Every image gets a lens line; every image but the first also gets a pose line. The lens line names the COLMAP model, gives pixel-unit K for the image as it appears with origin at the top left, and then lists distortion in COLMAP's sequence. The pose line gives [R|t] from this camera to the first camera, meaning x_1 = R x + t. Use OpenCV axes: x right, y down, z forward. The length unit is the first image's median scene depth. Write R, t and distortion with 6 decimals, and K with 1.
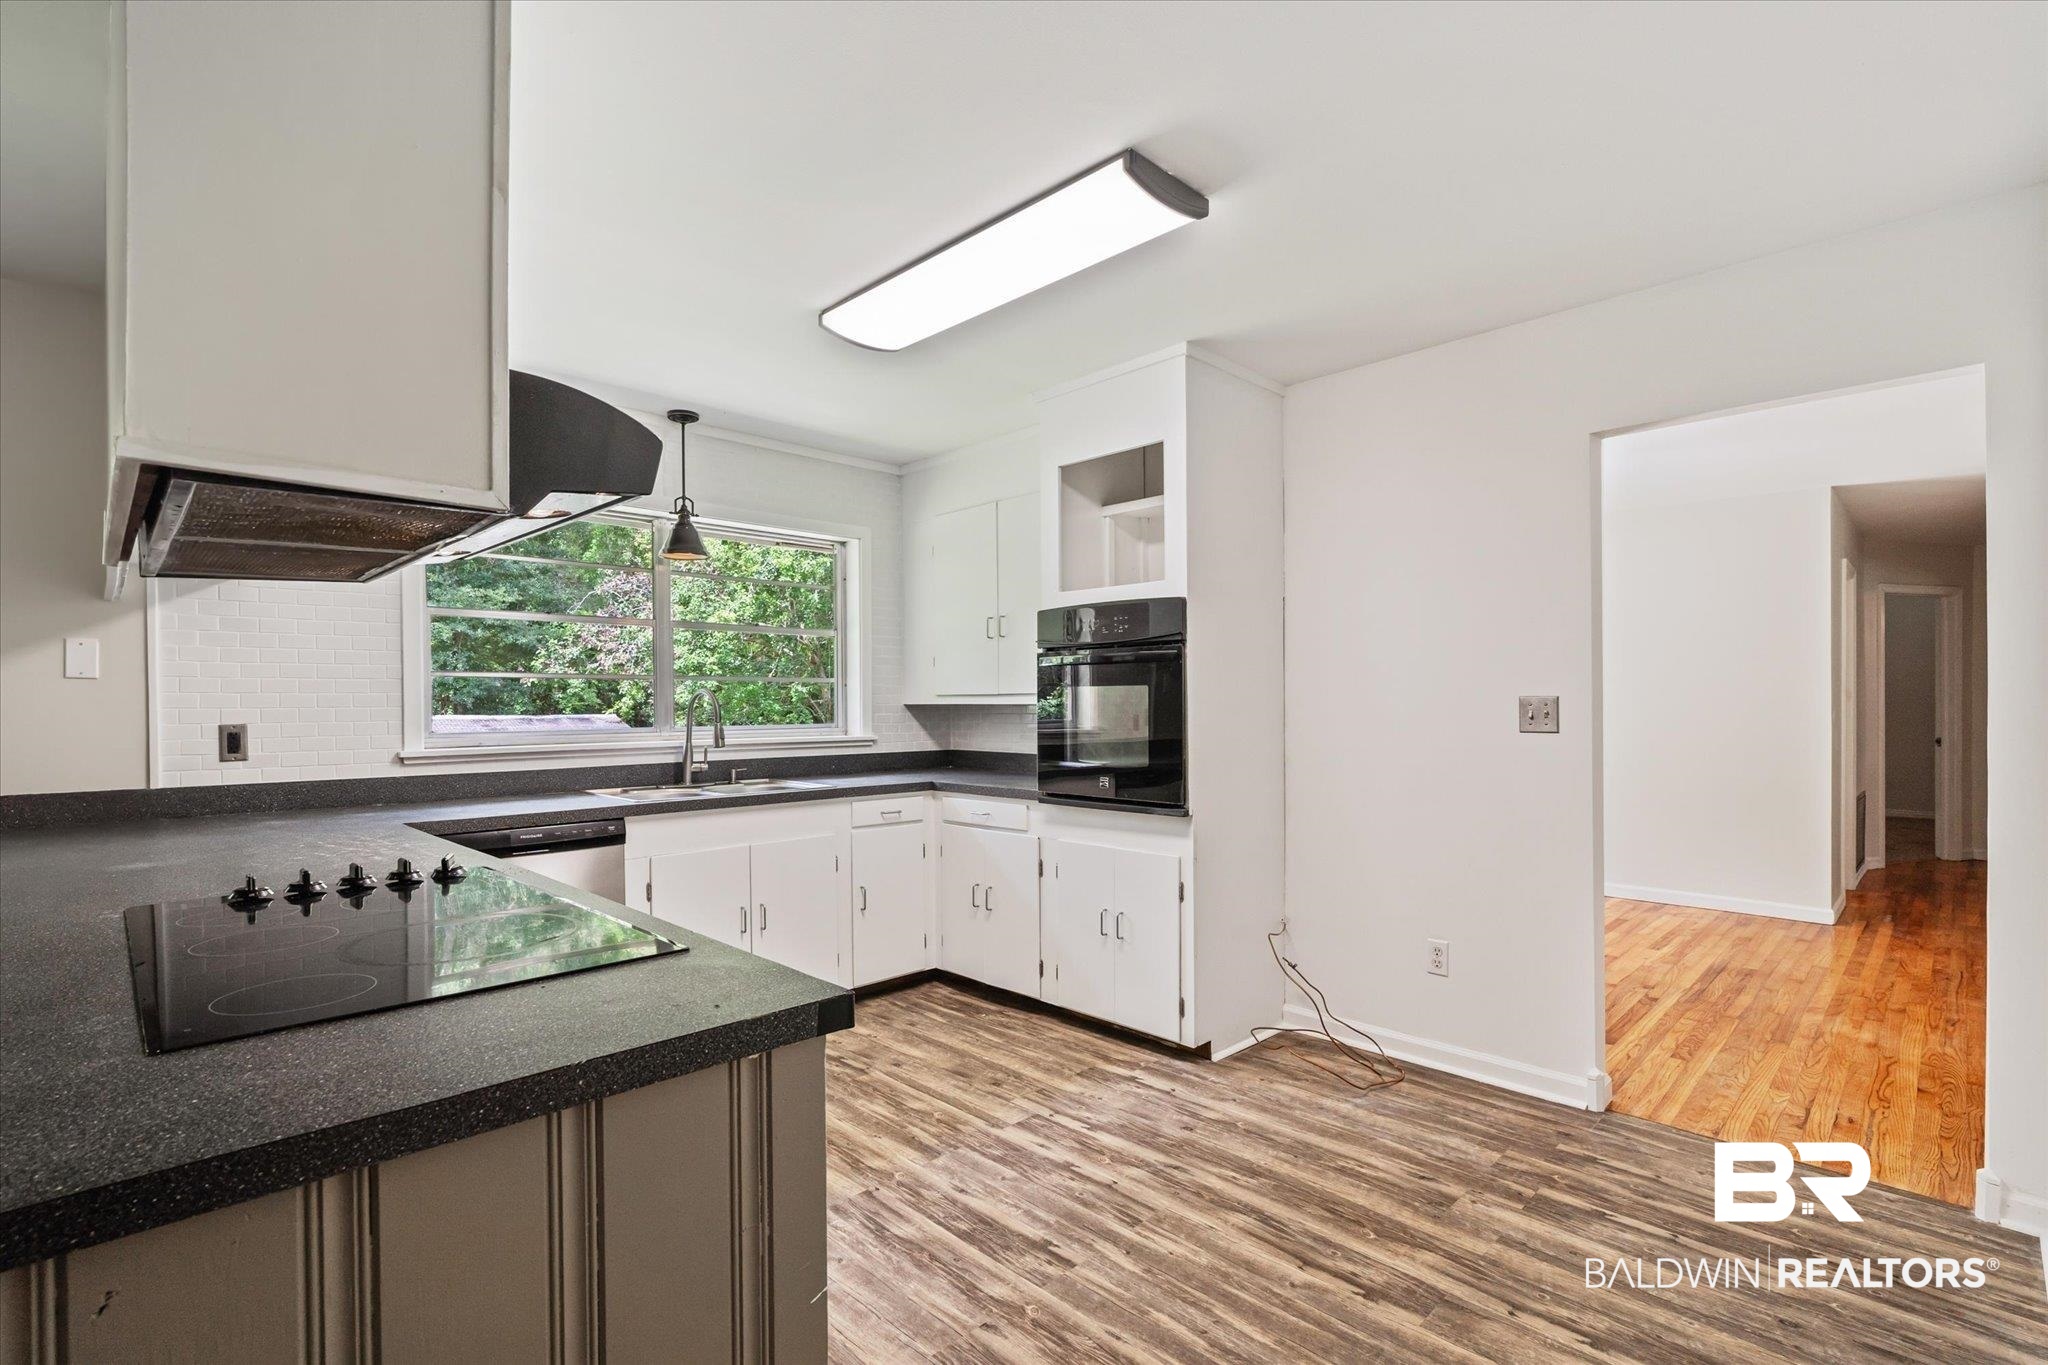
lens RADIAL K [[937.5, 0, 1068.4], [0, 937.5, 697.4], [0, 0, 1]] dist [-0.005283, 0.000249]
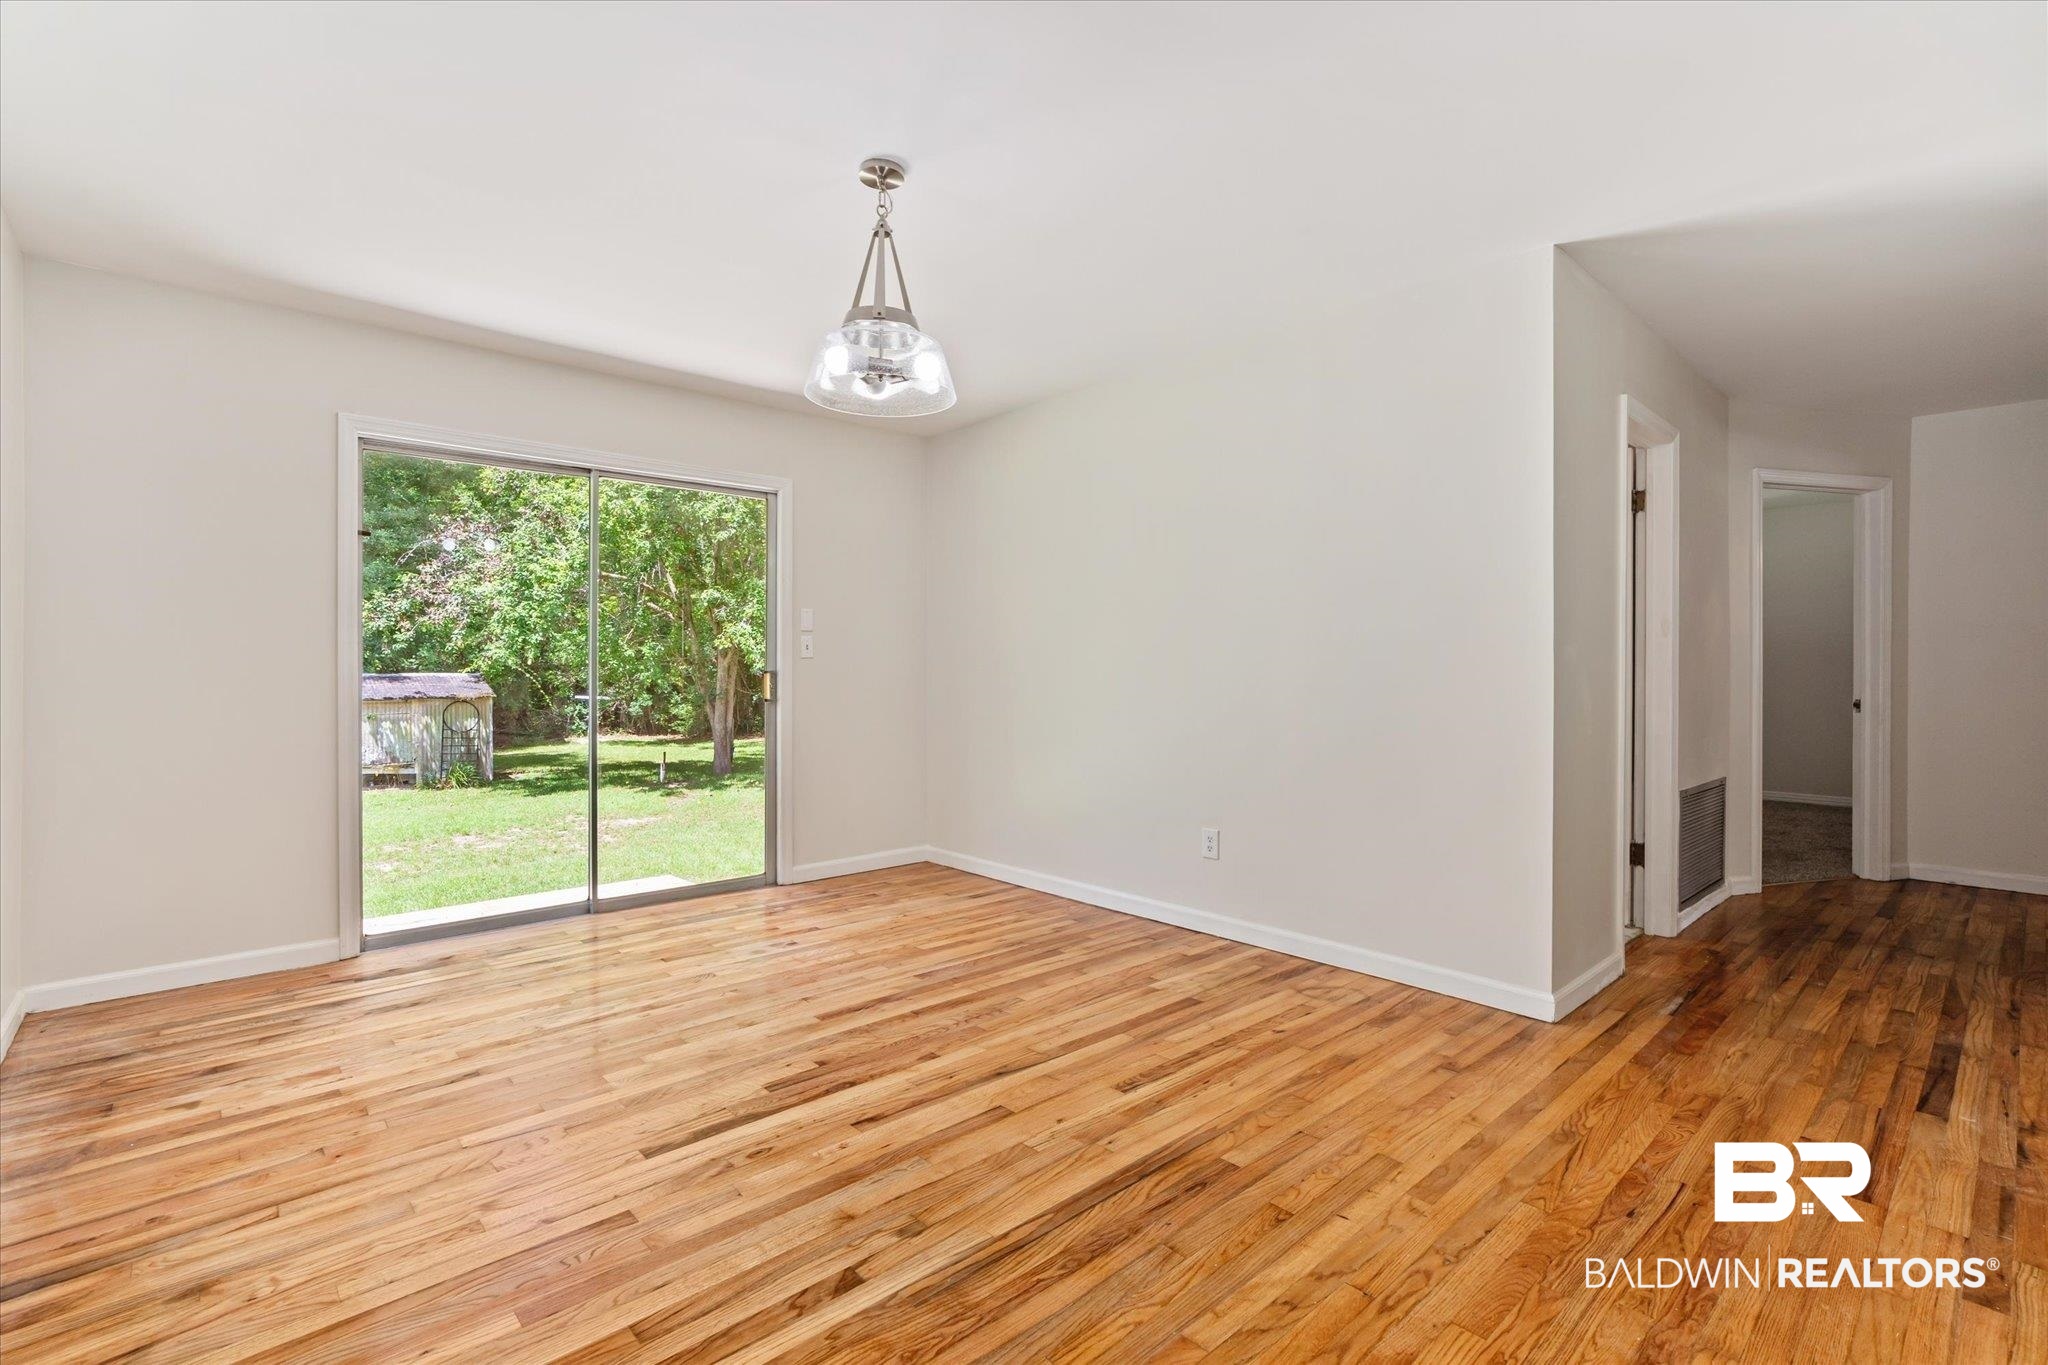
lens RADIAL K [[937.5, 0, 1019.1], [0, 937.5, 679.8], [0, 0, 1]] dist [-0.005283, 0.000249]
pose [[0.998497, 0.004480, -0.054615, 0.162971], [-0.003490, 0.999828, 0.018217, 0.008179], [0.054687, -0.017999, 0.998341, 0.129983]]
